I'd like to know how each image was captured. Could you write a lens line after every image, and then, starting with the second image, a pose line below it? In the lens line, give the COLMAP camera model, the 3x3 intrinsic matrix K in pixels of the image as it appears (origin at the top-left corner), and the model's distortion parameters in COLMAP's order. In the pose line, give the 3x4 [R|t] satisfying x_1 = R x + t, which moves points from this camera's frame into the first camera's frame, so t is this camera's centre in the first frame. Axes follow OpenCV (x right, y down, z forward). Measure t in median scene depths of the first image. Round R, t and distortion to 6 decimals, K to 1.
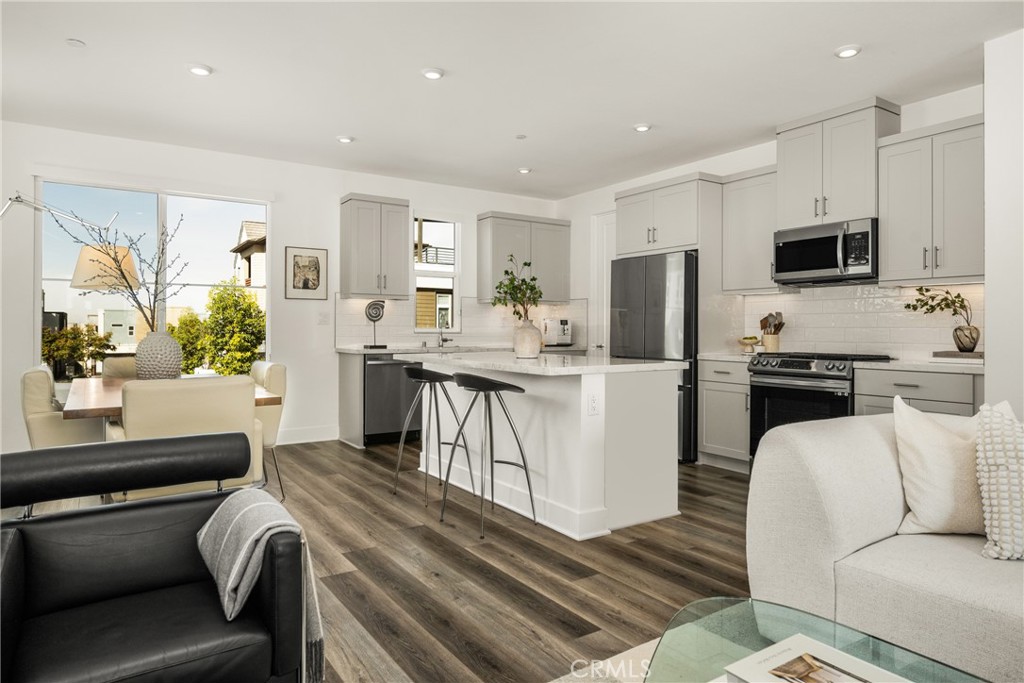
lens RADIAL K [[635.5, 0, 535.9], [0, 635.5, 328.3], [0, 0, 1]] dist [0.007571, -0.000722]
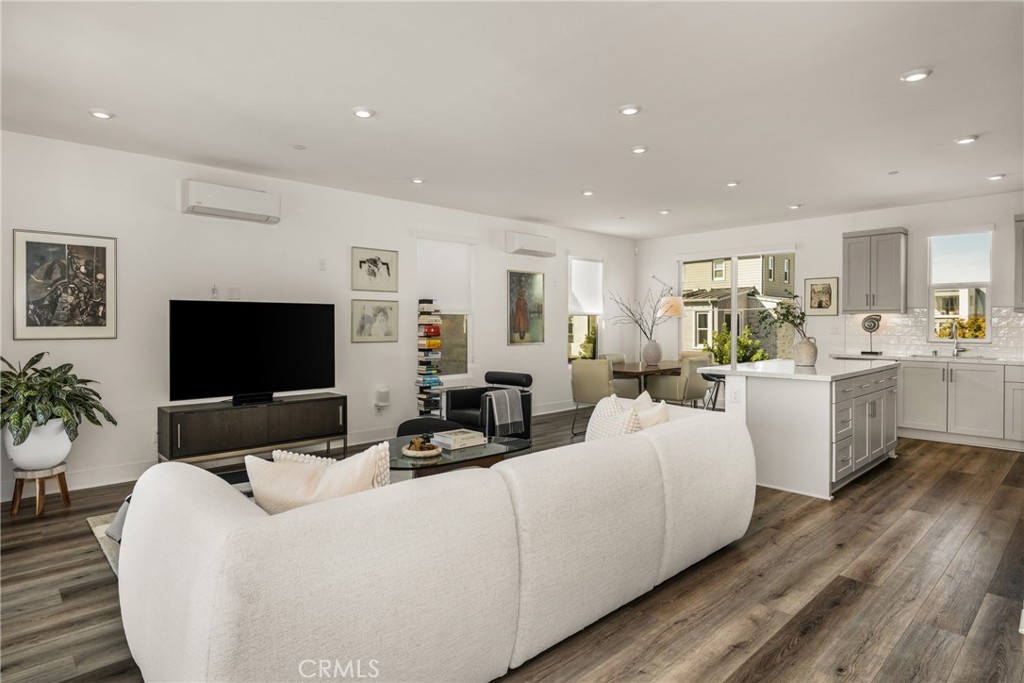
lens RADIAL K [[561.6, 0, 485.2], [0, 561.6, 330.3], [0, 0, 1]] dist [0.008179, -0.000117]
pose [[0.113867, 0.013103, -0.993410, 1.125284], [0.006015, 0.999886, 0.013878, -0.050804], [0.993478, -0.007555, 0.113775, 0.201791]]
